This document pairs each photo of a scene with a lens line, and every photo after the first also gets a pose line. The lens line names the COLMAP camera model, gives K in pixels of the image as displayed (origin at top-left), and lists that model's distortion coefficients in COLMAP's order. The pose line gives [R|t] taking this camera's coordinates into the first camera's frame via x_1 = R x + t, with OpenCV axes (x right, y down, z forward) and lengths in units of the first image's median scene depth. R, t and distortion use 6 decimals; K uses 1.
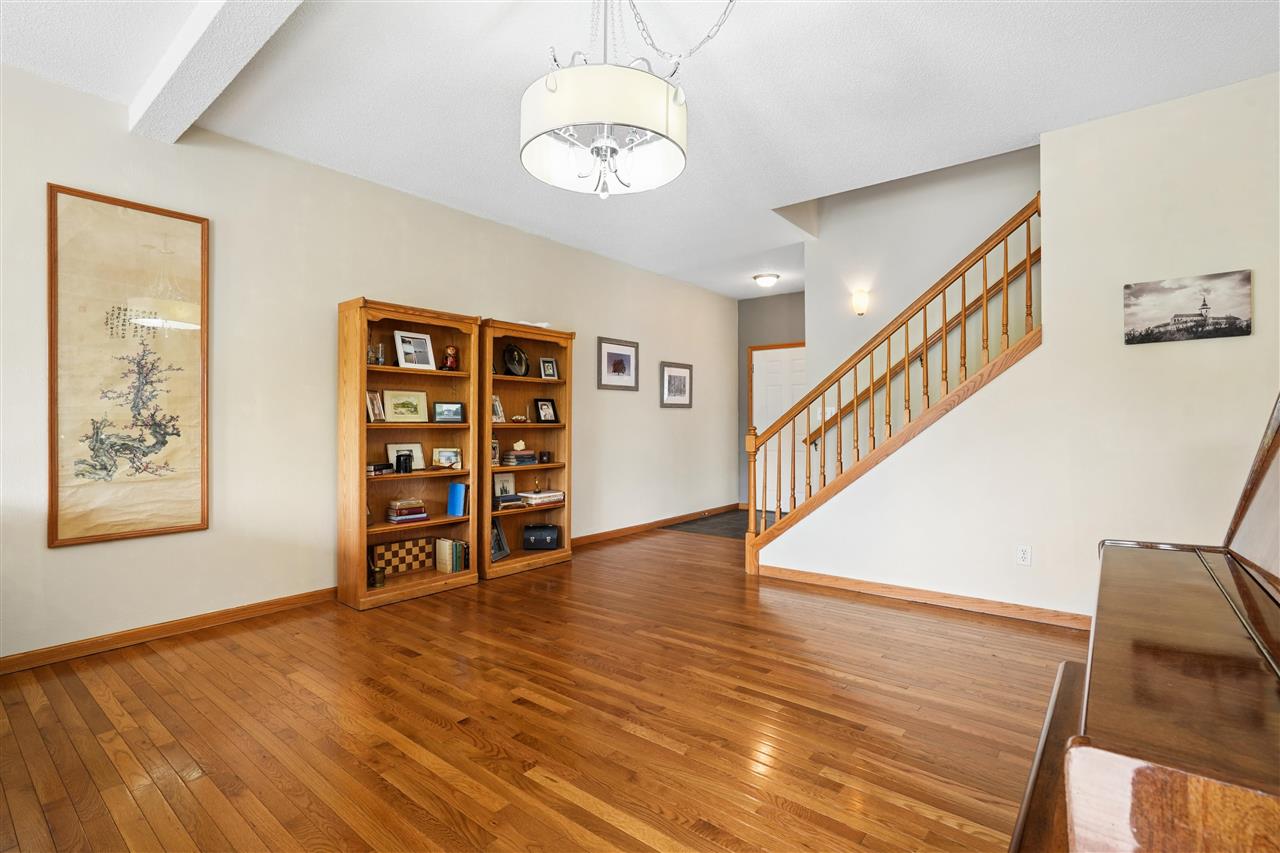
lens RADIAL K [[590.0, 0, 640.0], [0, 590.0, 426.5], [0, 0, 1]] dist [0.001240, 0.000404]
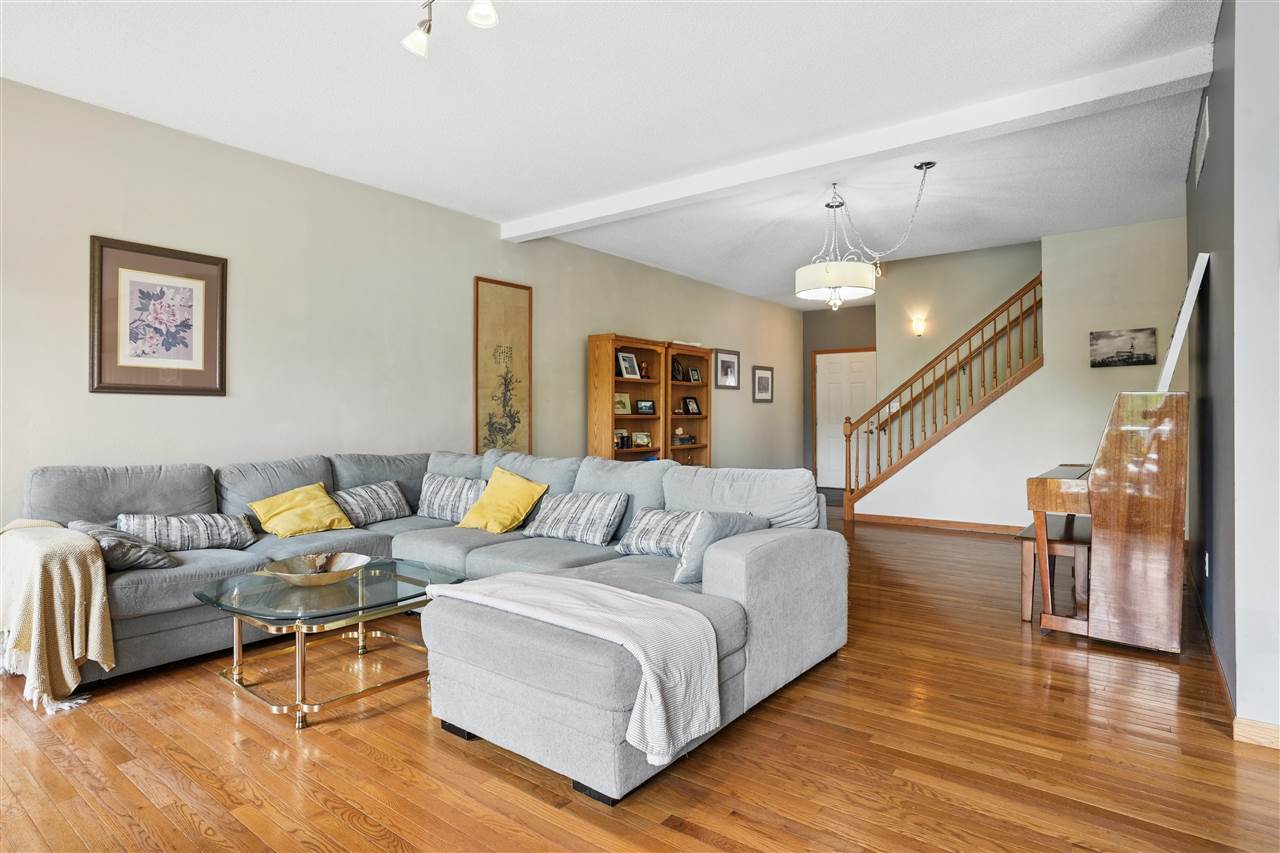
lens RADIAL K [[669.6, 0, 640.5], [0, 669.6, 414.0], [0, 0, 1]] dist [-0.001136, 0.000211]
pose [[0.999459, -0.001359, 0.032857, -0.391891], [0.001610, 0.999970, -0.007593, 0.004443], [-0.032846, 0.007642, 0.999431, -0.645721]]
